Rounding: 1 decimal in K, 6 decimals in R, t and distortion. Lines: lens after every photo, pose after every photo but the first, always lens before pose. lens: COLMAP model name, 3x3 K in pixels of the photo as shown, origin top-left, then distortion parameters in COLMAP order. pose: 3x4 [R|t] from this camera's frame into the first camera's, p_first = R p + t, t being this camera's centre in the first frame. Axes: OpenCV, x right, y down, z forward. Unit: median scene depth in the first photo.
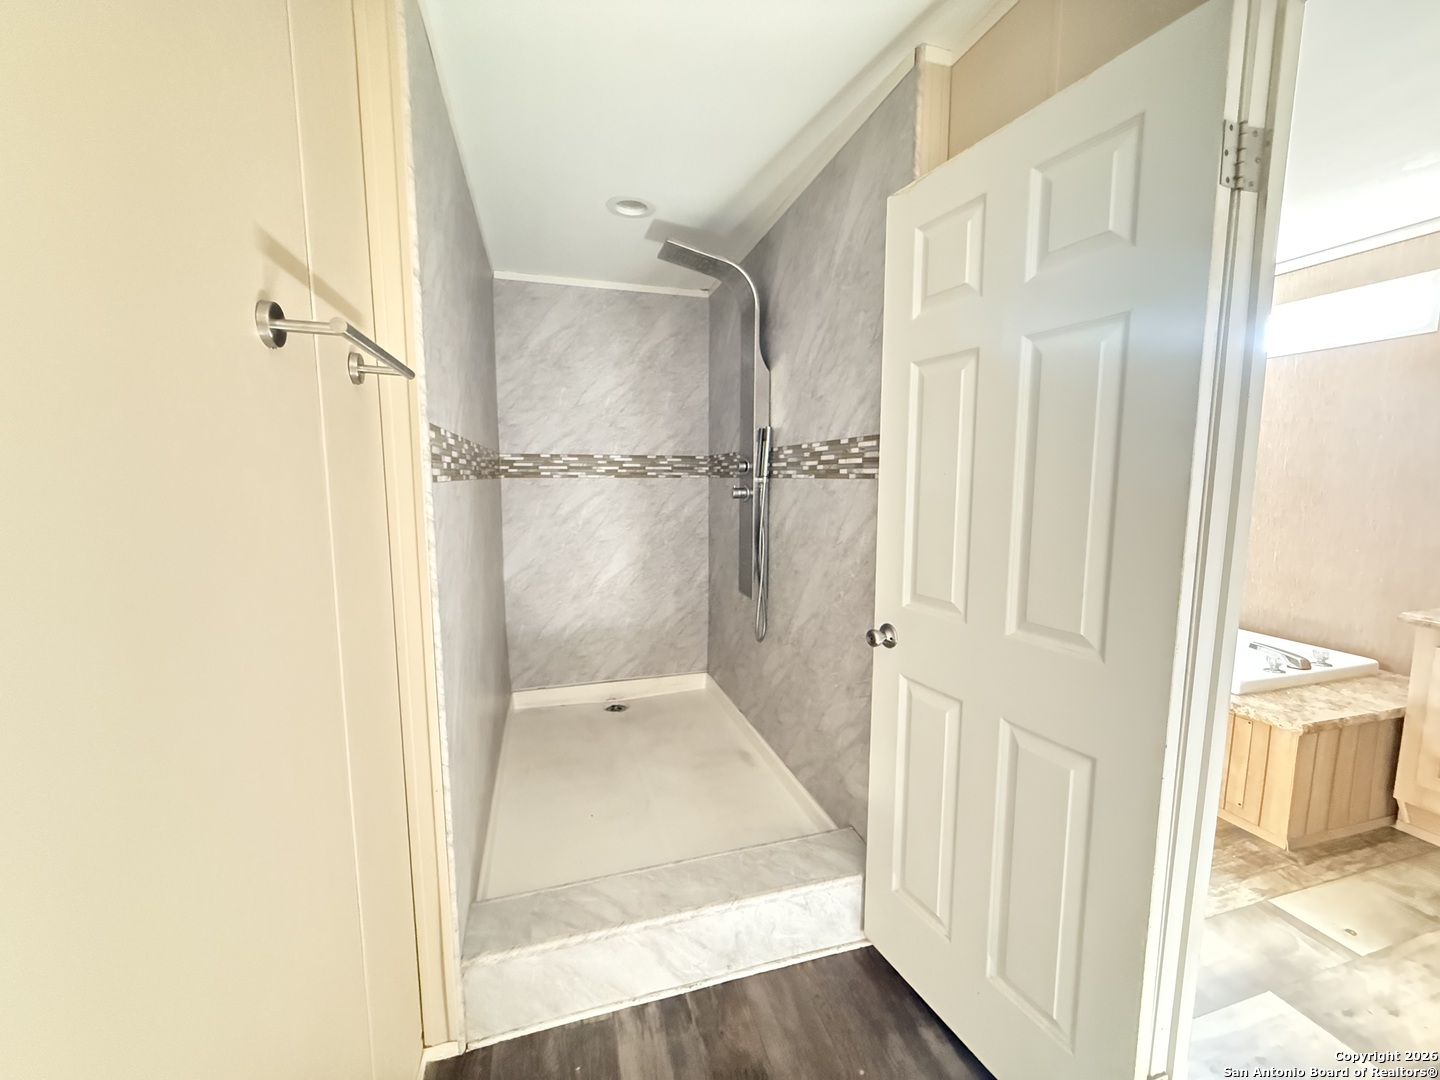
lens RADIAL K [[573.7, 0, 722.0], [0, 573.7, 540.4], [0, 0, 1]] dist [0.000502, 0.000693]
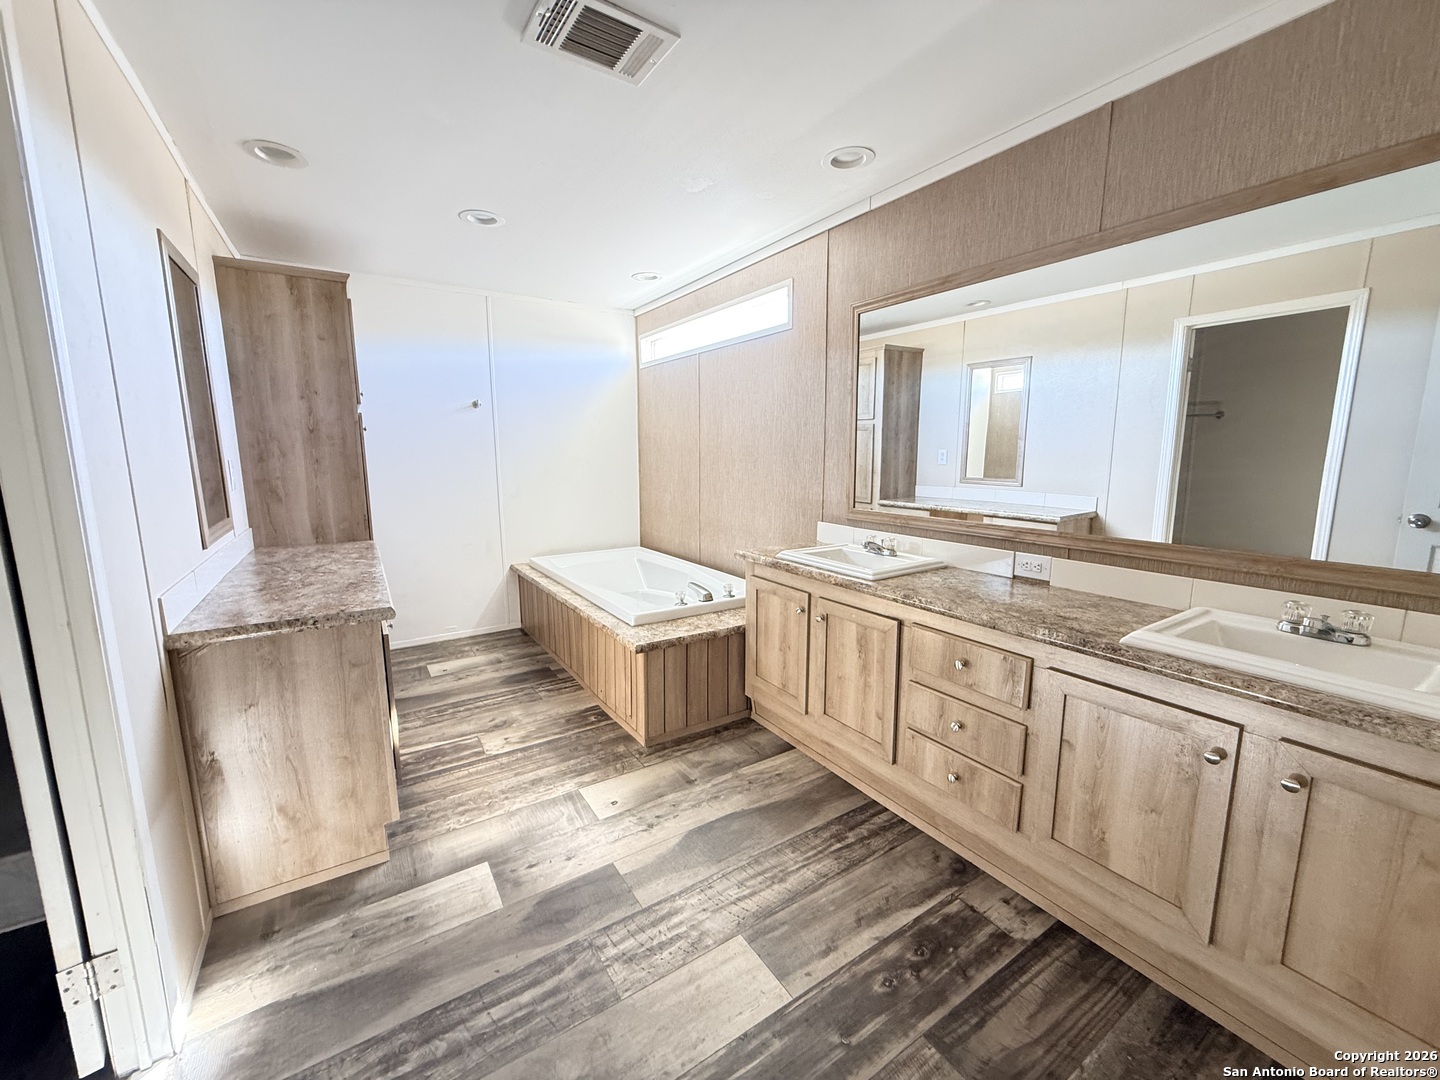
lens RADIAL K [[573.7, 0, 719.6], [0, 573.7, 537.6], [0, 0, 1]] dist [0.000502, 0.000693]
pose [[0.960961, -0.054788, 0.271206, 0.811440], [0.043617, 0.997940, 0.047050, 0.035872], [-0.273225, -0.033384, 0.961371, -0.215419]]
